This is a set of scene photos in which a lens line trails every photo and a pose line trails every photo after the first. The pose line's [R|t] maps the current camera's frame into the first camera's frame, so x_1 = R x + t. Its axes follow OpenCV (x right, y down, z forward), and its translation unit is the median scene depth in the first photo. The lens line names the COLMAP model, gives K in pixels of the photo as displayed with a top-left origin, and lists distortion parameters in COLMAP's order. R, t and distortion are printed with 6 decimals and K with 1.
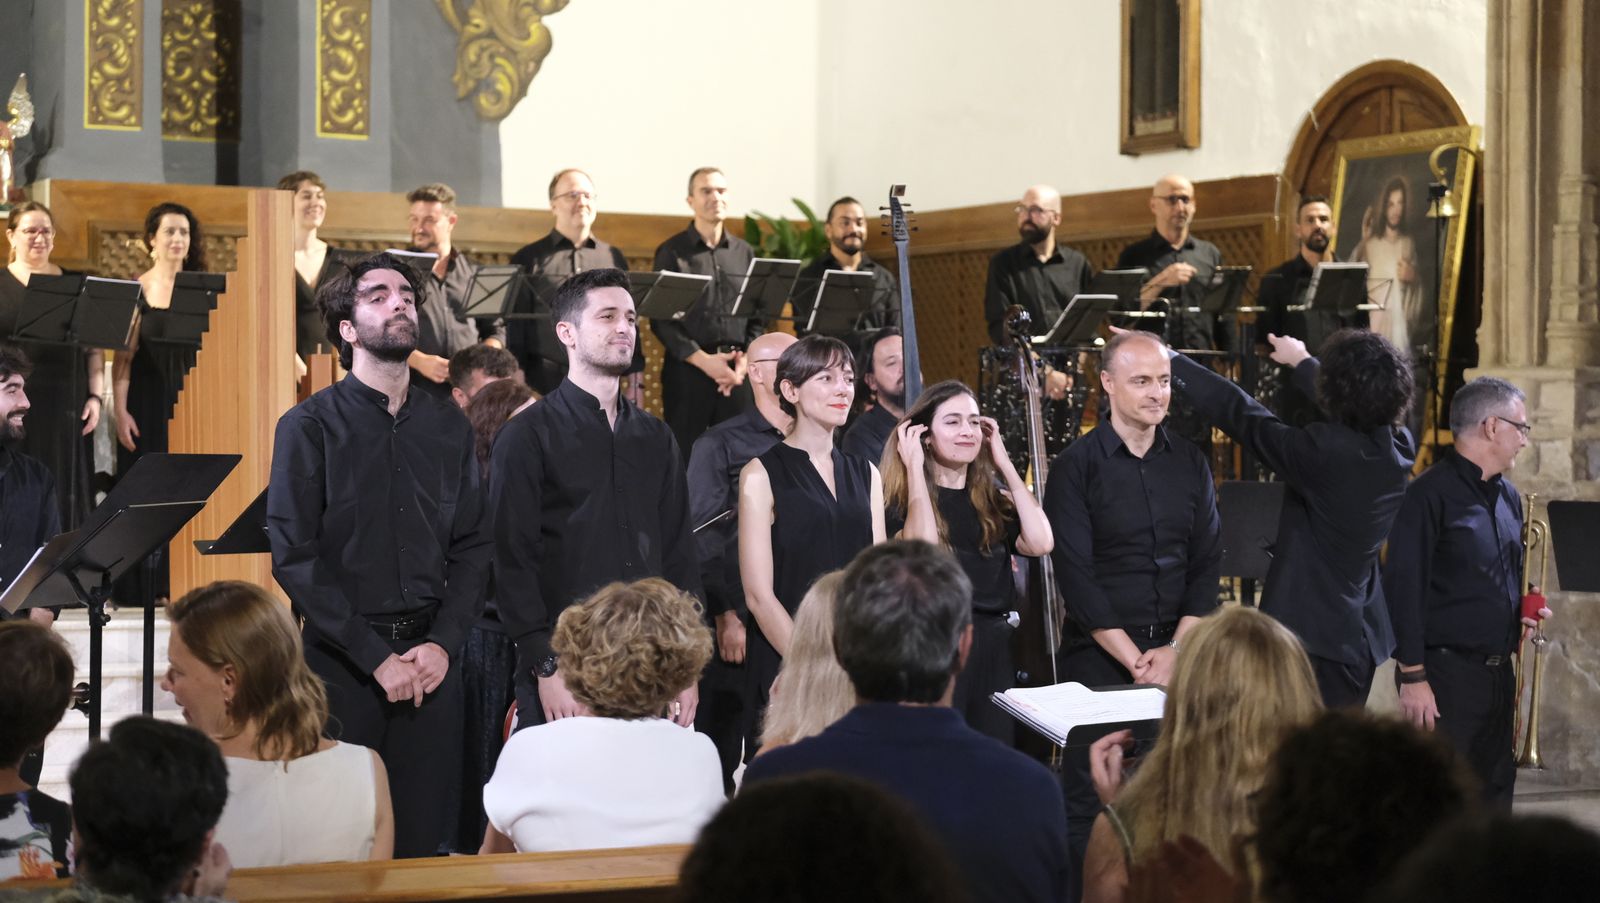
lens RADIAL K [[3582.1, 0, 800.0], [0, 3582.1, 451.5], [0, 0, 1]] dist [0.070622, -0.155931]
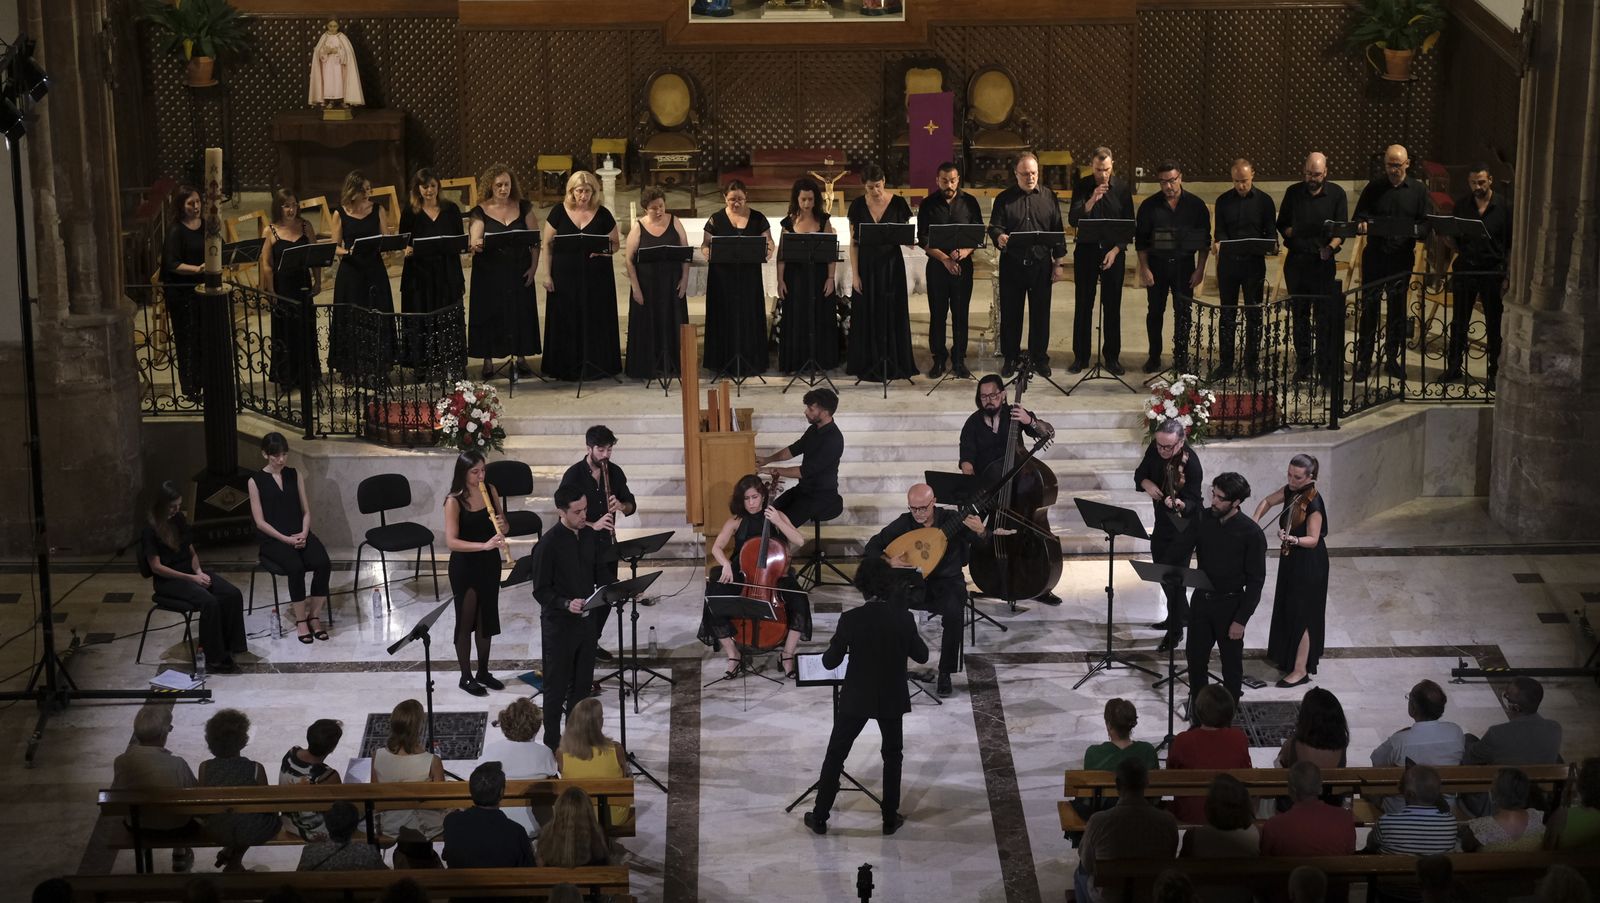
lens RADIAL K [[3582.1, 0, 800.0], [0, 3582.1, 451.5], [0, 0, 1]] dist [0.070622, -0.155931]
pose [[0.891622, 0.123950, -0.435483, 0.510809], [0.012789, 0.954522, 0.297867, -0.372909], [0.452599, -0.271155, 0.849488, -0.529181]]
